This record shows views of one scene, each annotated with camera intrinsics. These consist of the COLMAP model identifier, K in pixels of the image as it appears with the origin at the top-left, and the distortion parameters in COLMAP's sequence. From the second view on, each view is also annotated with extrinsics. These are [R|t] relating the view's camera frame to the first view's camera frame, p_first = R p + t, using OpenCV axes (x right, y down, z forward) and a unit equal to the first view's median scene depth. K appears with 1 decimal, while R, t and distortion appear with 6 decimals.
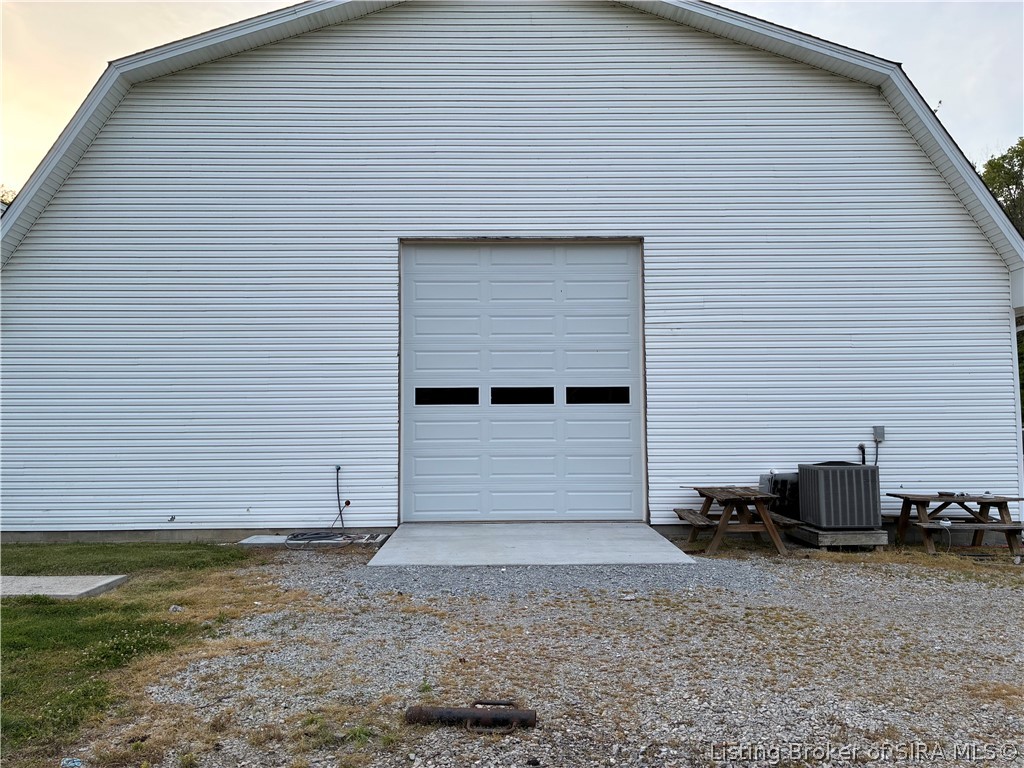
lens RADIAL K [[780.8, 0, 513.1], [0, 780.8, 380.6], [0, 0, 1]] dist [0.058252, -0.067772]
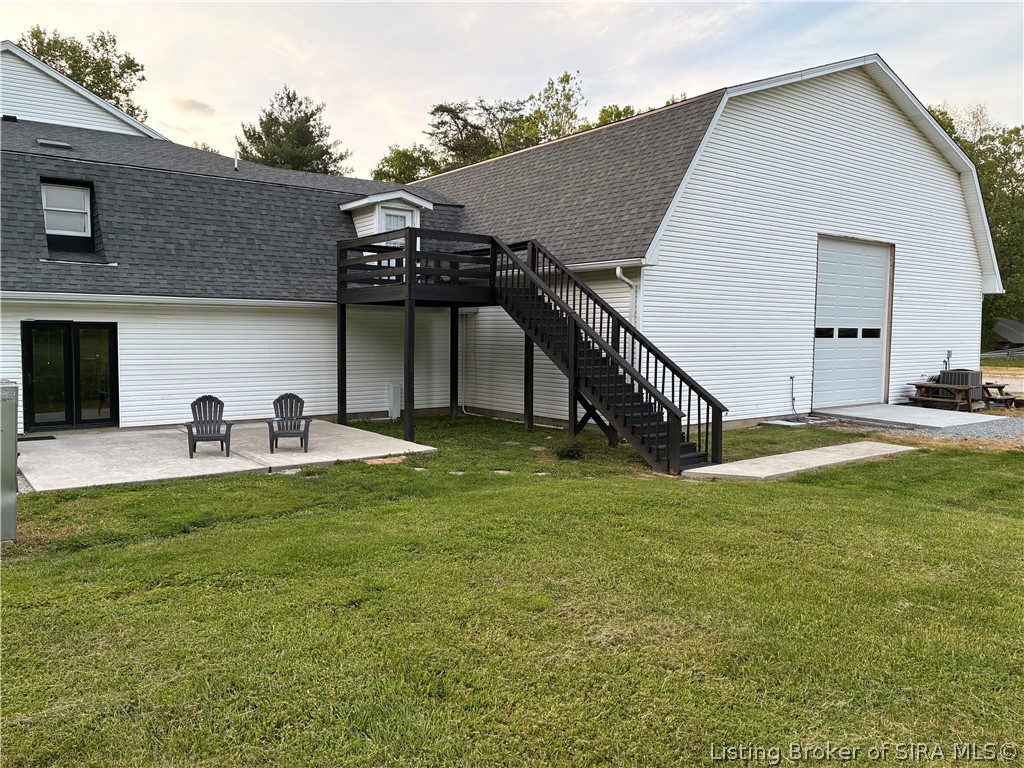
lens RADIAL K [[780.8, 0, 513.1], [0, 780.8, 380.6], [0, 0, 1]] dist [0.058252, -0.067772]
pose [[0.801698, -0.023052, 0.597284, -1.599292], [-0.038004, 0.995268, 0.089423, -0.003138], [-0.596519, -0.094390, 0.797029, 0.065909]]
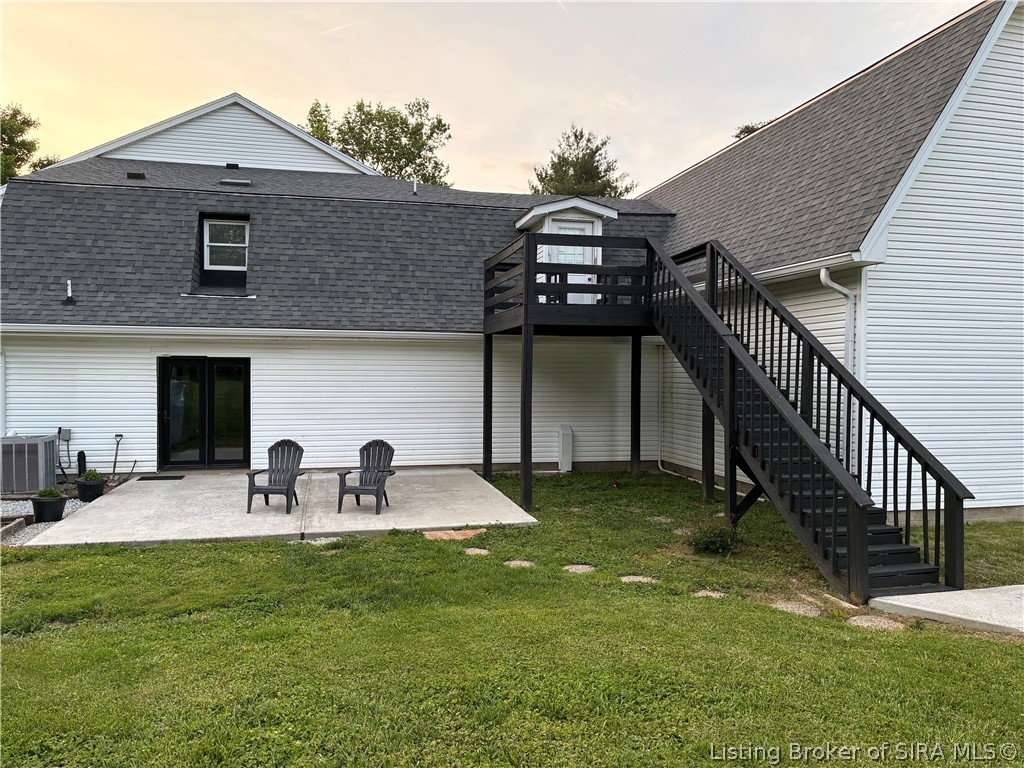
lens RADIAL K [[780.8, 0, 513.1], [0, 780.8, 380.6], [0, 0, 1]] dist [0.058252, -0.067772]
pose [[0.975991, 0.010153, 0.217575, -1.207381], [-0.021807, 0.998449, 0.051230, 0.006660], [-0.216718, -0.054745, 0.974698, 0.221699]]
